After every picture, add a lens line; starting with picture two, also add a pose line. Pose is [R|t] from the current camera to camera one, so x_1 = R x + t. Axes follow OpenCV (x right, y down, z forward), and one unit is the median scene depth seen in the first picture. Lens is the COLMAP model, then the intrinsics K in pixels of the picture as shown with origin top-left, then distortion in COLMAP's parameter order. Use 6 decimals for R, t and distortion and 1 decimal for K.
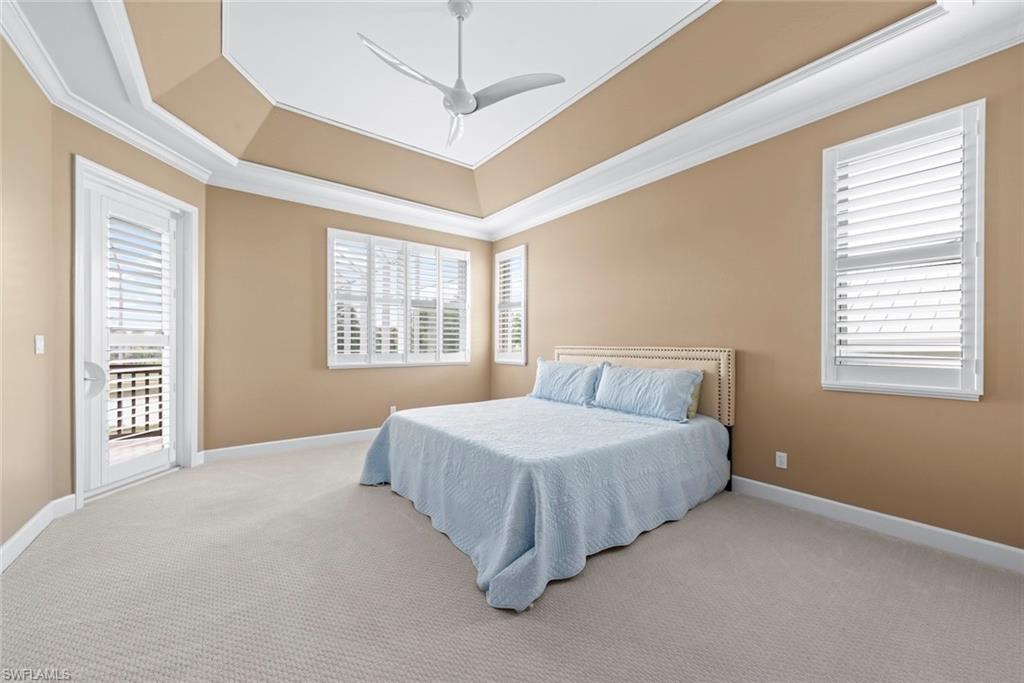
lens RADIAL K [[377.7, 0, 536.4], [0, 377.7, 345.4], [0, 0, 1]] dist [0.009590, -0.000053]
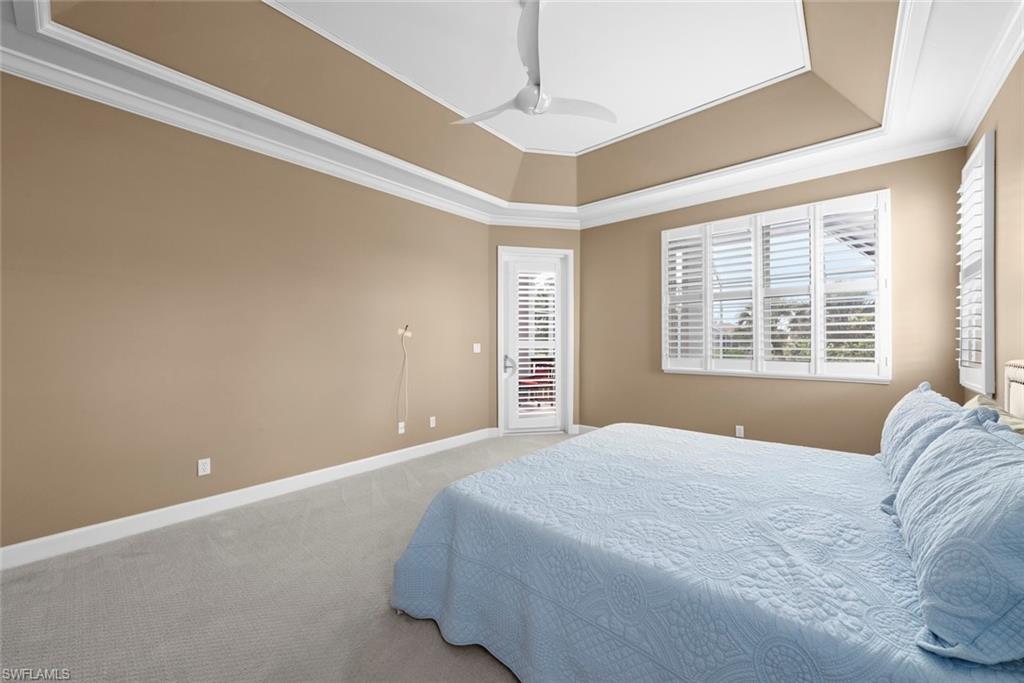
lens RADIAL K [[397.3, 0, 496.5], [0, 397.3, 338.3], [0, 0, 1]] dist [-0.002471, -0.000121]
pose [[0.154238, -0.006479, -0.988012, 0.439284], [0.003176, 0.999977, -0.006062, -0.023769], [0.988029, -0.002203, 0.154255, 0.430721]]
